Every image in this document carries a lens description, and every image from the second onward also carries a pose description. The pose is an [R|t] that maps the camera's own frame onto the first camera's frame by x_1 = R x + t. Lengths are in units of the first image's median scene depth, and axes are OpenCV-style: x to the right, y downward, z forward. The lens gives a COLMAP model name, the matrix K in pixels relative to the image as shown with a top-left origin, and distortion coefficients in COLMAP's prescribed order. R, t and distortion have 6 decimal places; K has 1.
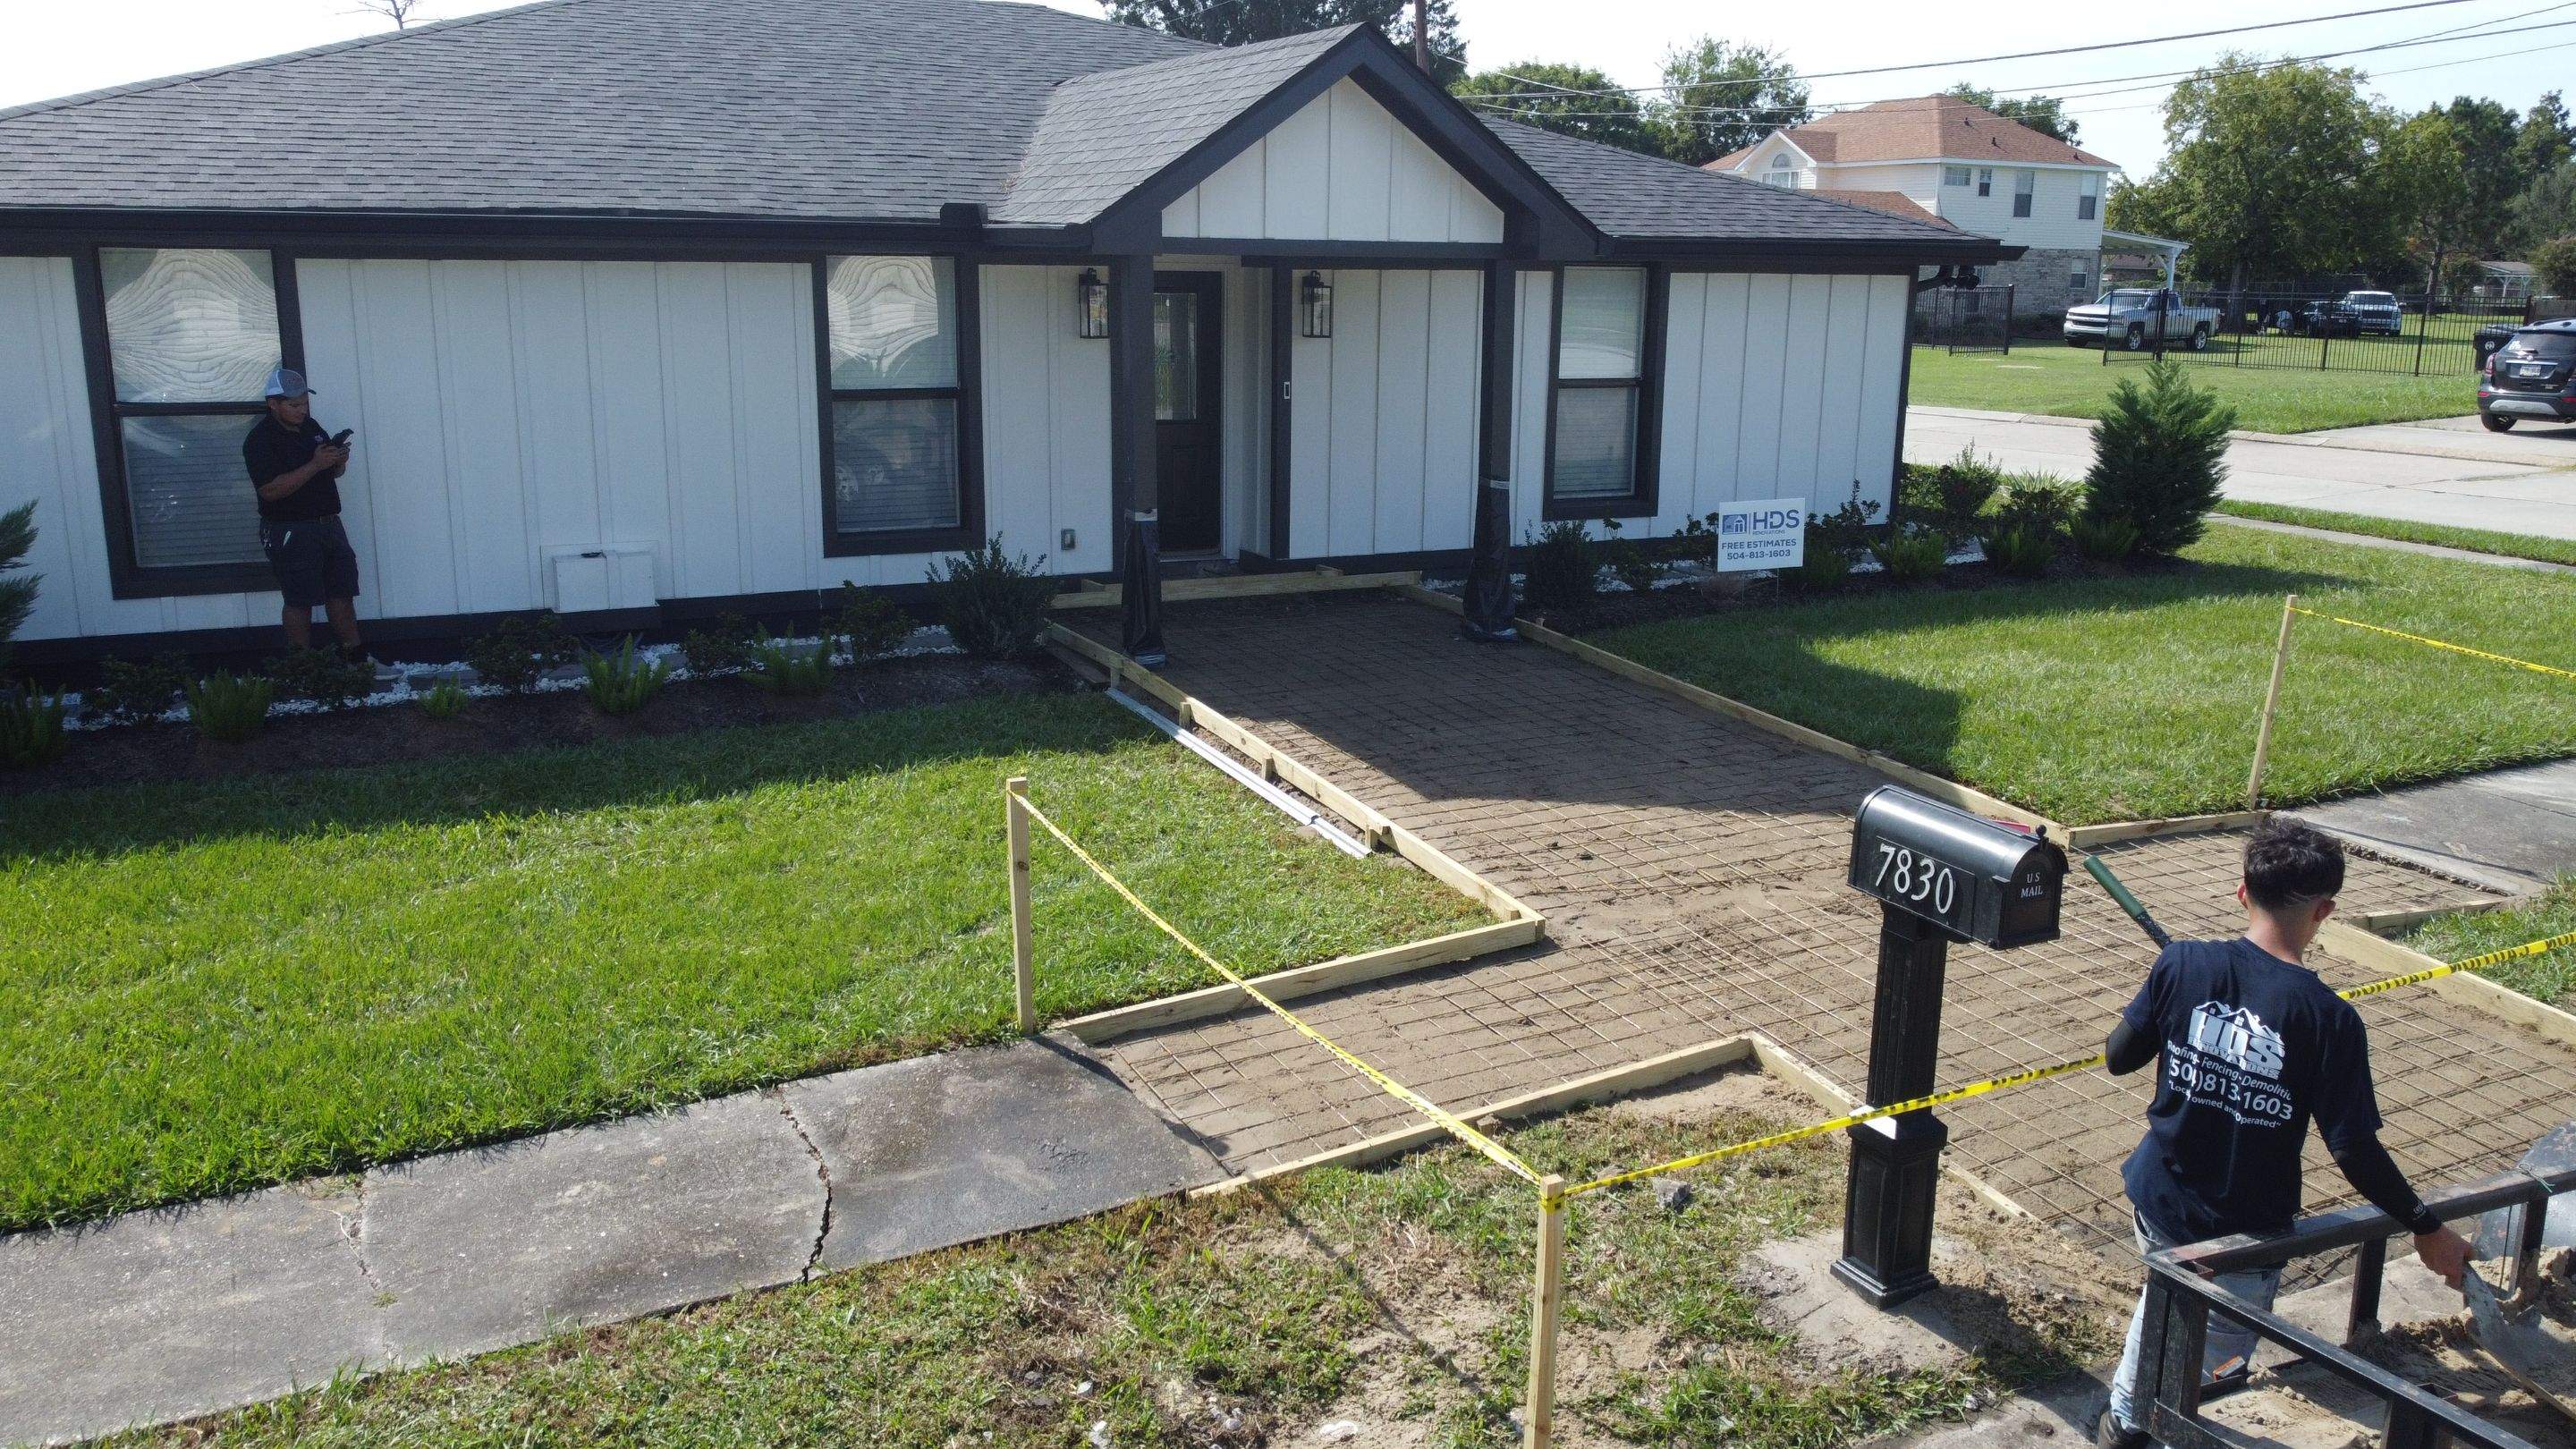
lens RADIAL K [[1955.1, 0, 1283.9], [0, 1955.1, 710.6], [0, 0, 1]] dist [-0.001238, -0.009437]
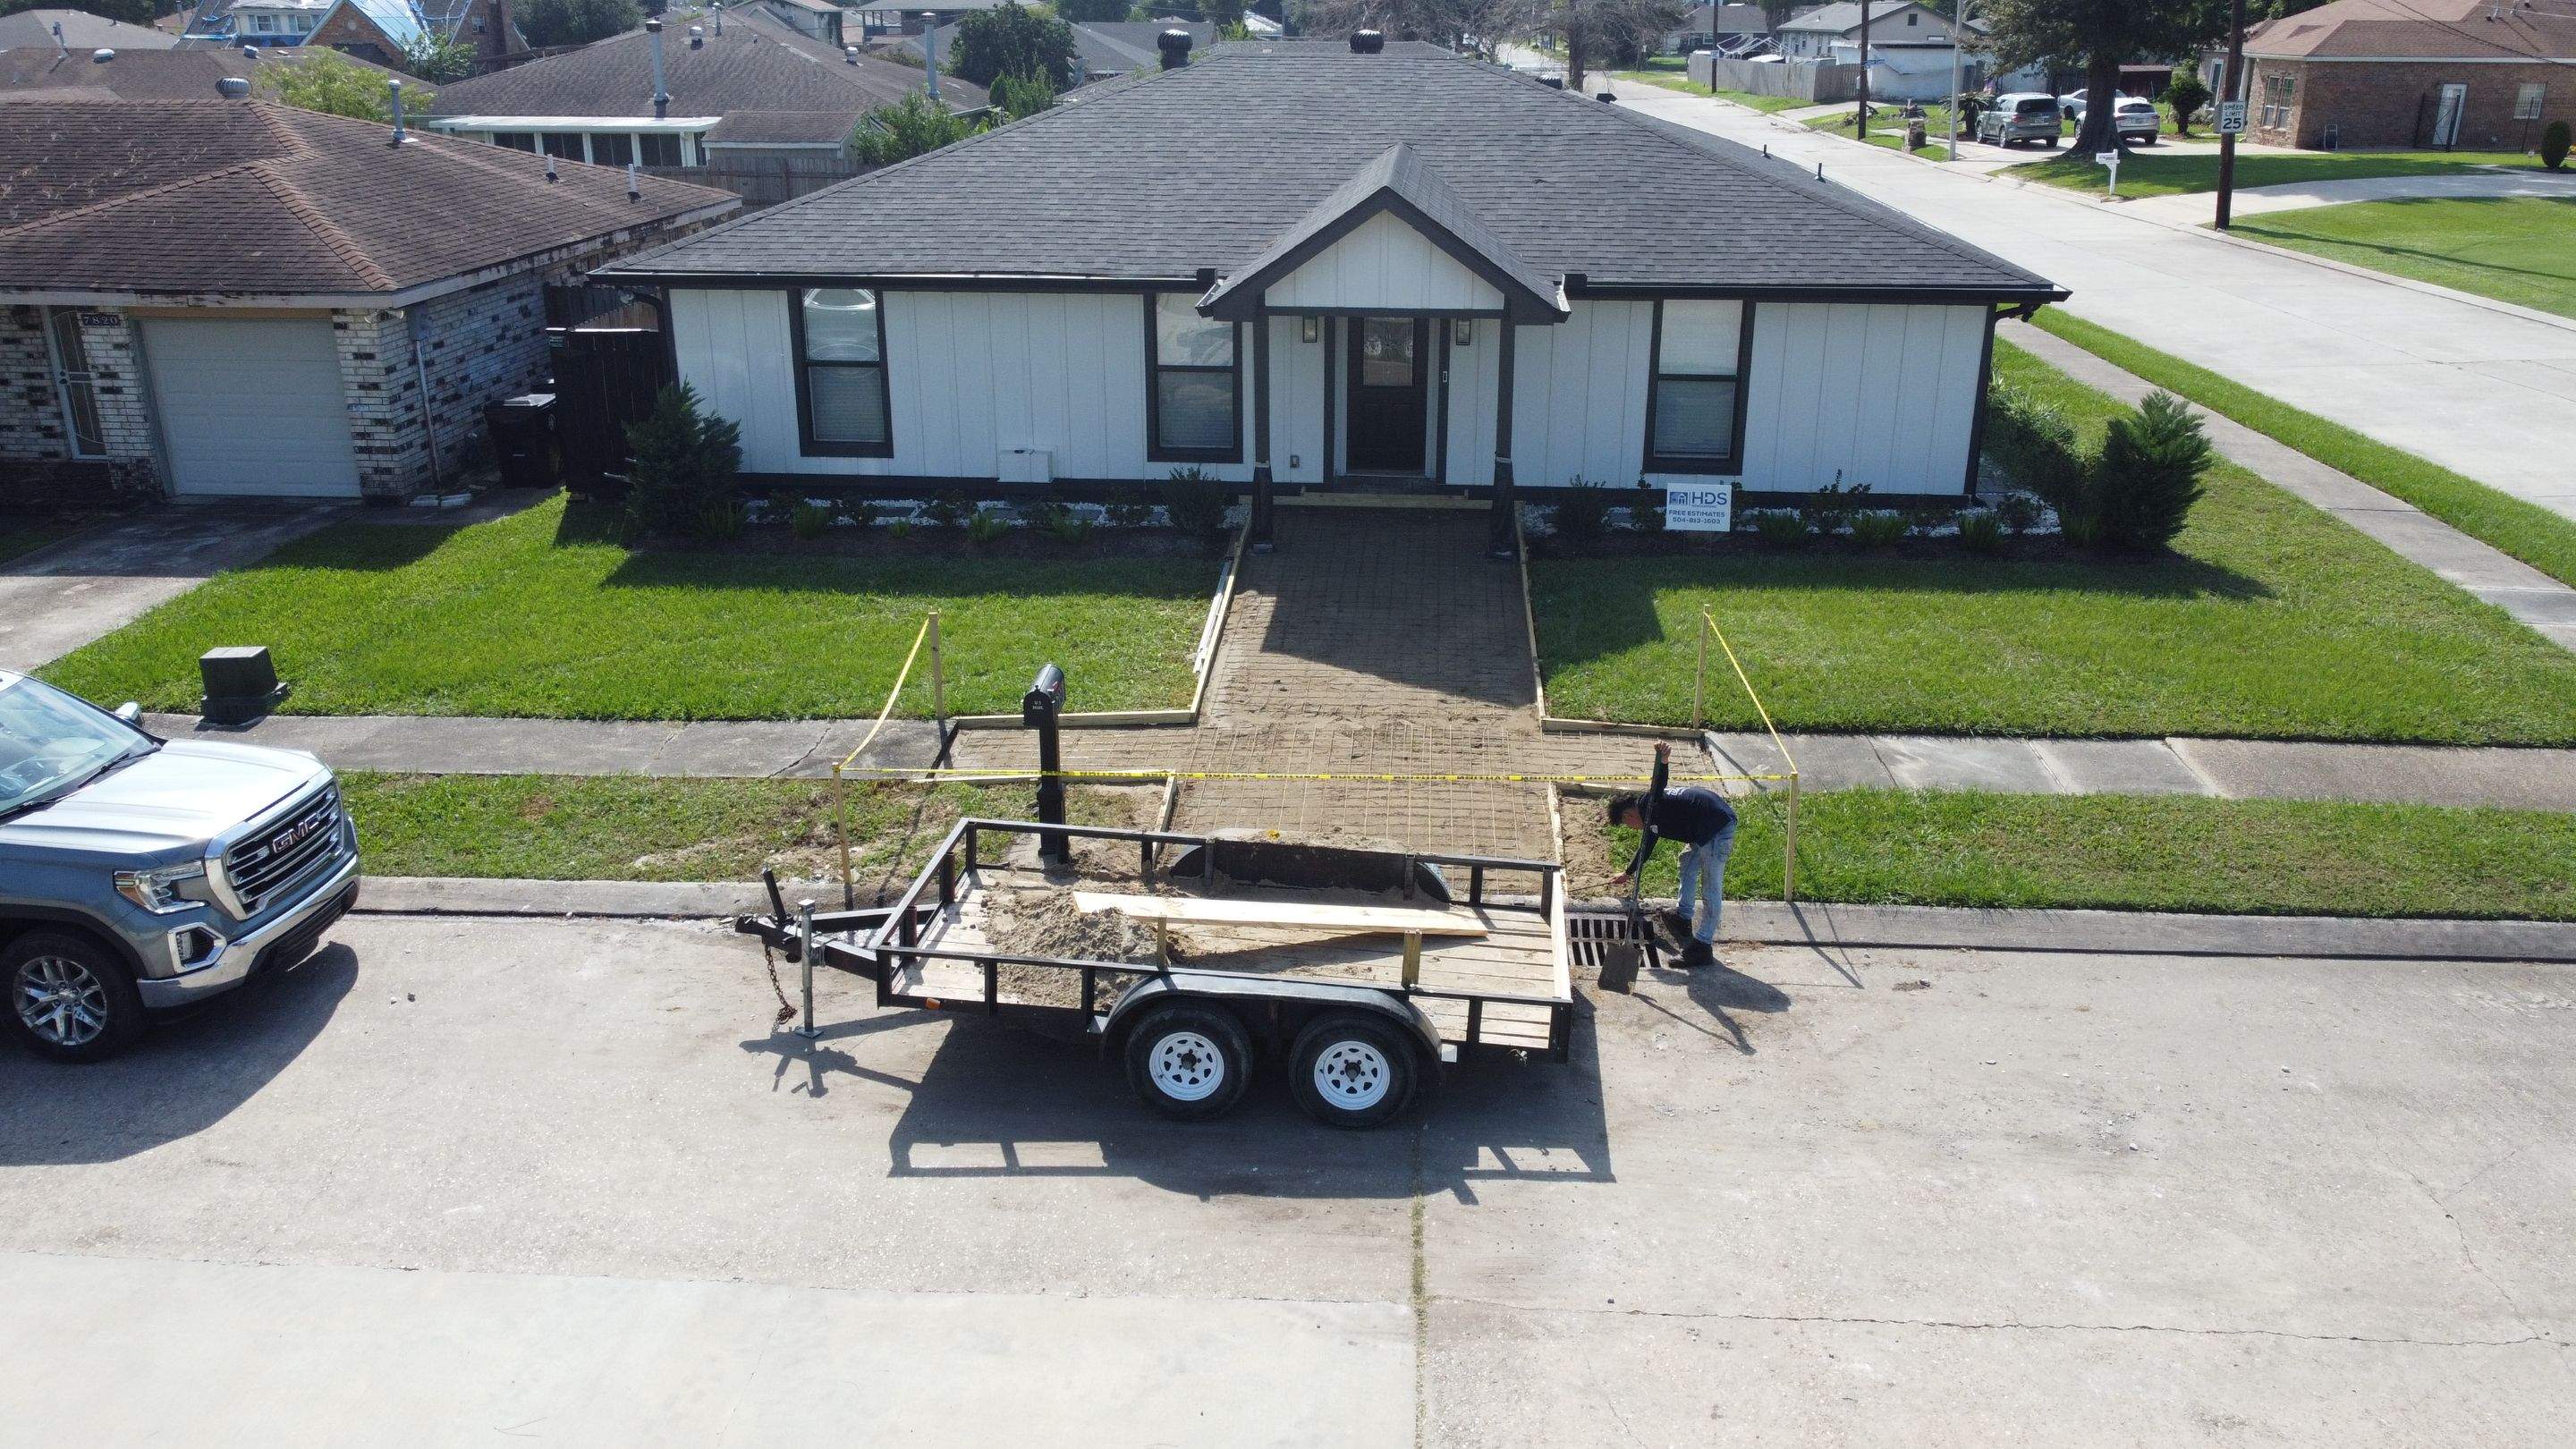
lens RADIAL K [[1955.1, 0, 1284.4], [0, 1955.1, 709.7], [0, 0, 1]] dist [-0.001238, -0.009437]
pose [[0.862564, 0.163184, -0.478909, 0.837792], [-0.104793, 0.983655, 0.146429, -0.146034], [0.494976, -0.076118, 0.865566, -0.522779]]
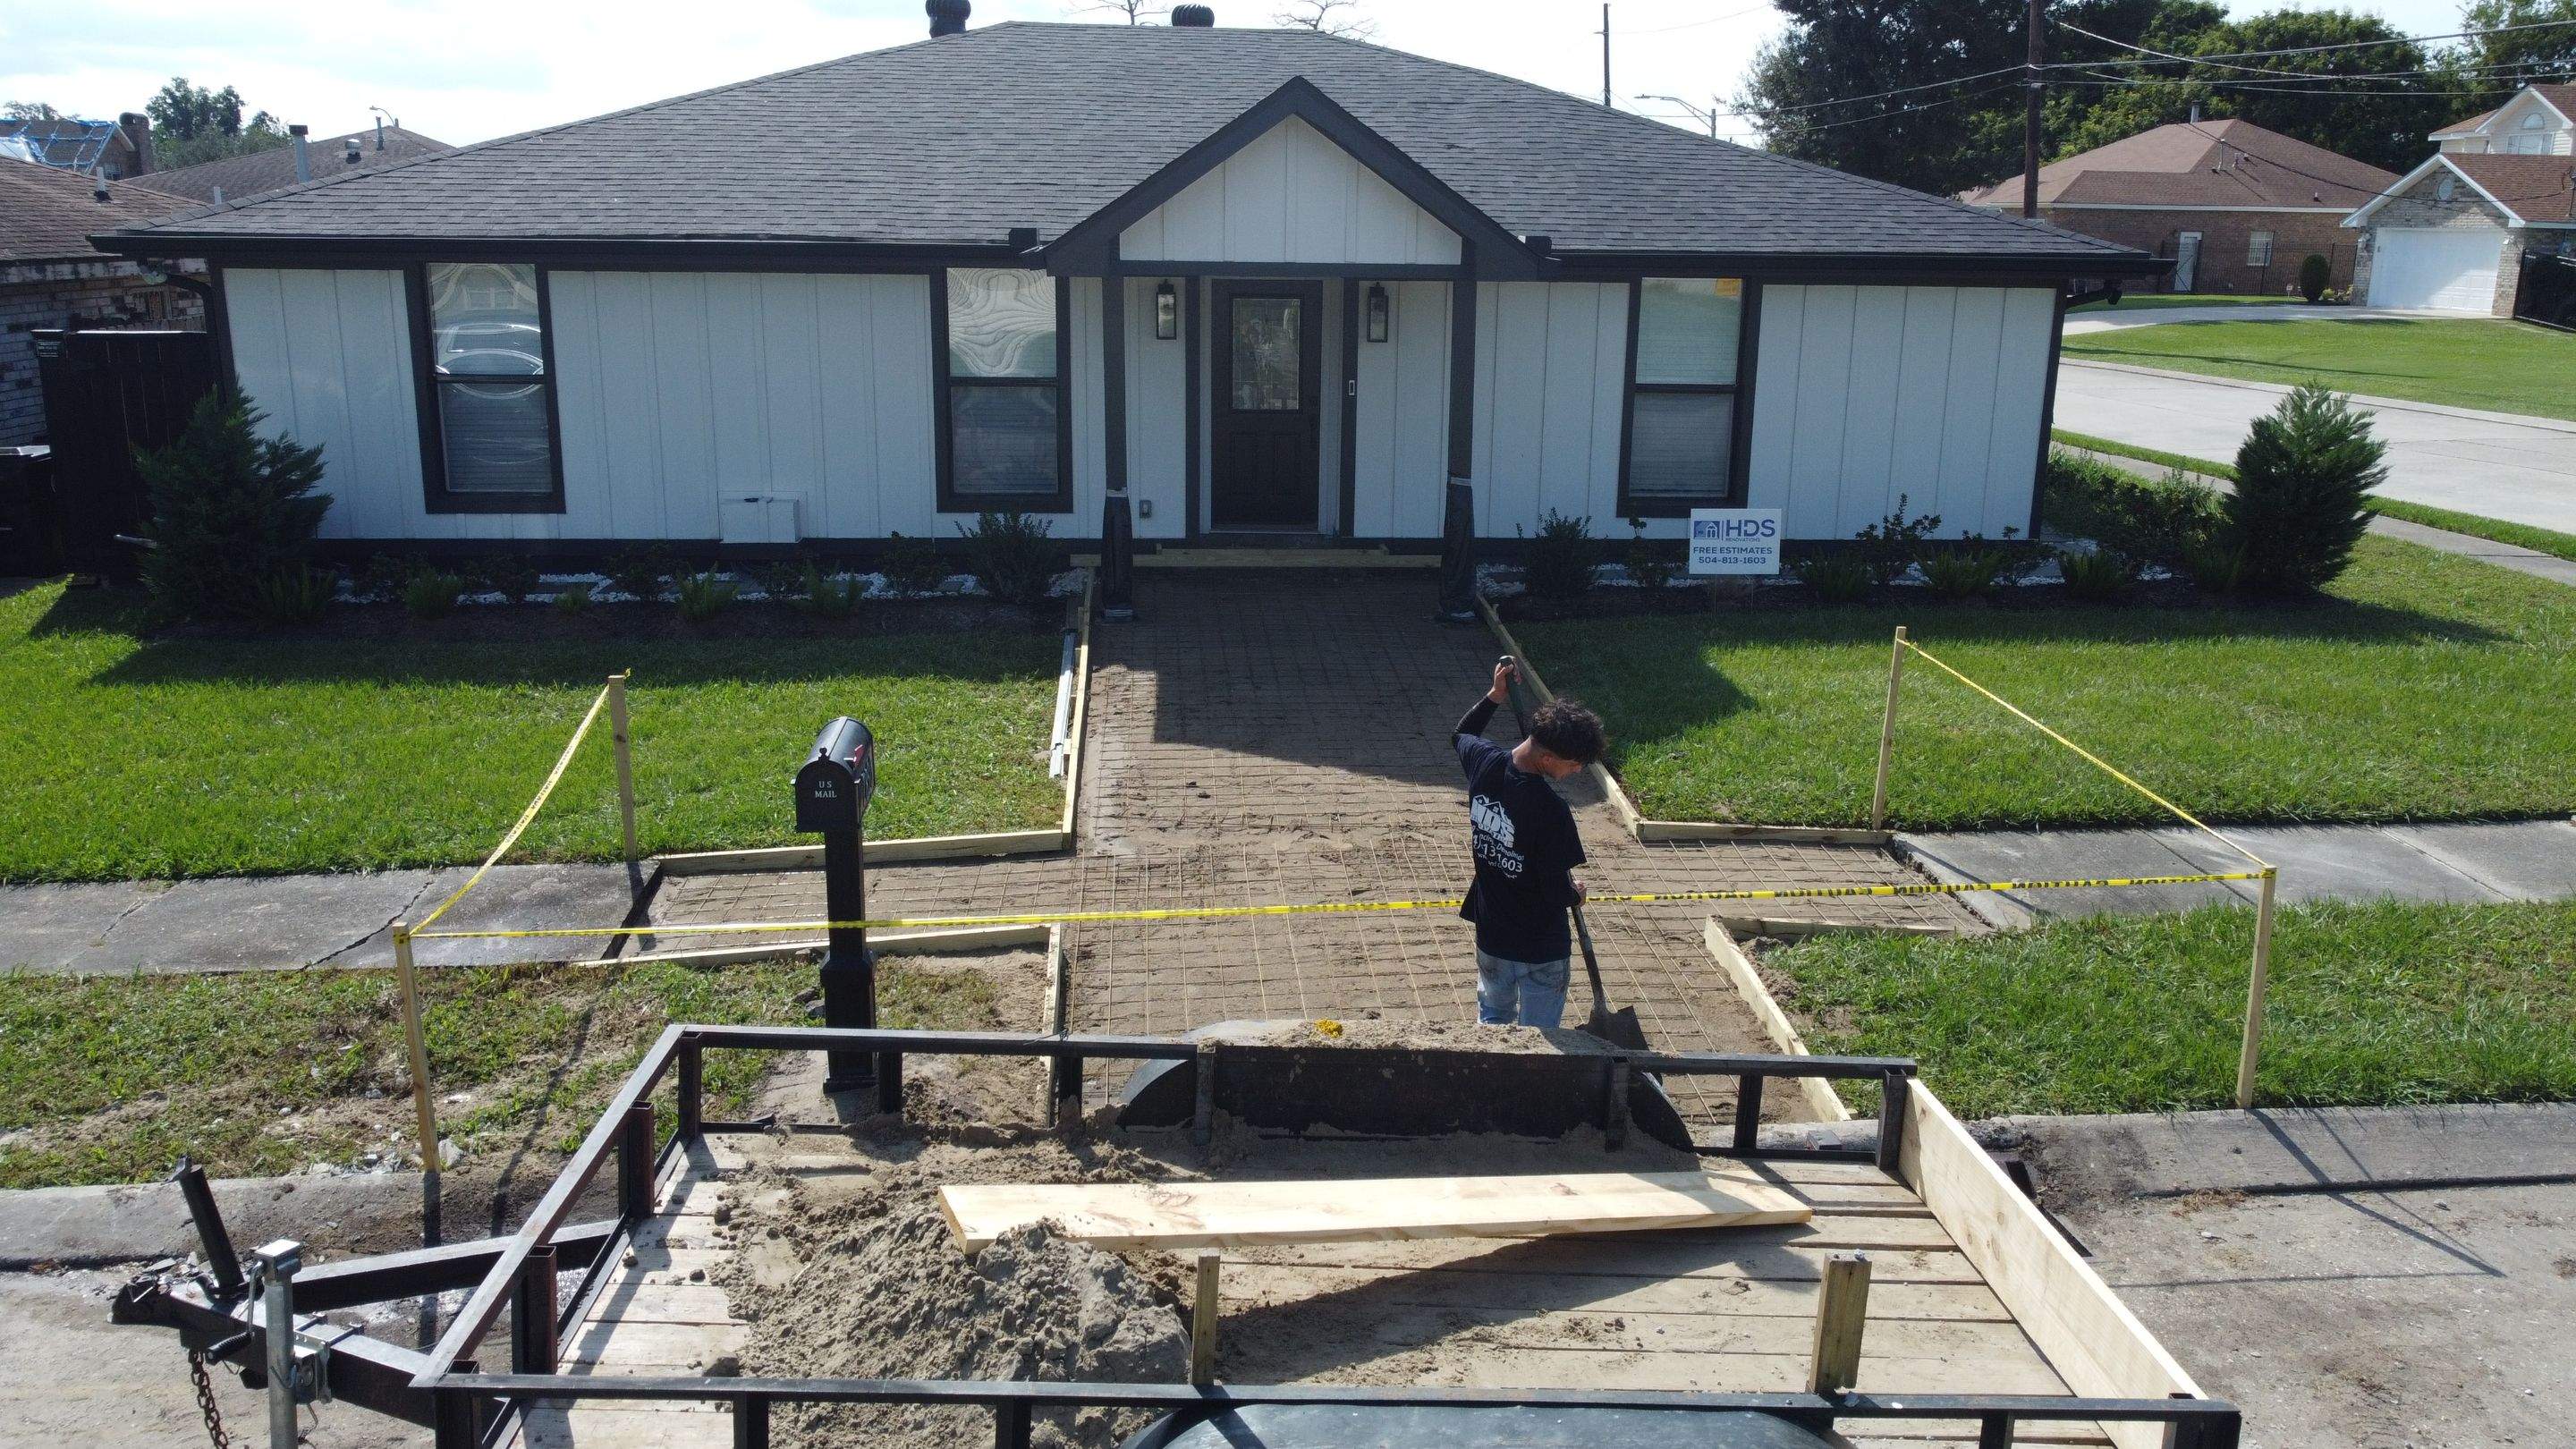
lens RADIAL K [[1955.1, 0, 1284.5], [0, 1955.1, 712.3], [0, 0, 1]] dist [-0.001238, -0.009437]
pose [[0.925950, 0.093712, -0.365834, 0.490502], [-0.086278, 0.995597, 0.036655, -0.019159], [0.367658, -0.002377, 0.929958, -0.078394]]
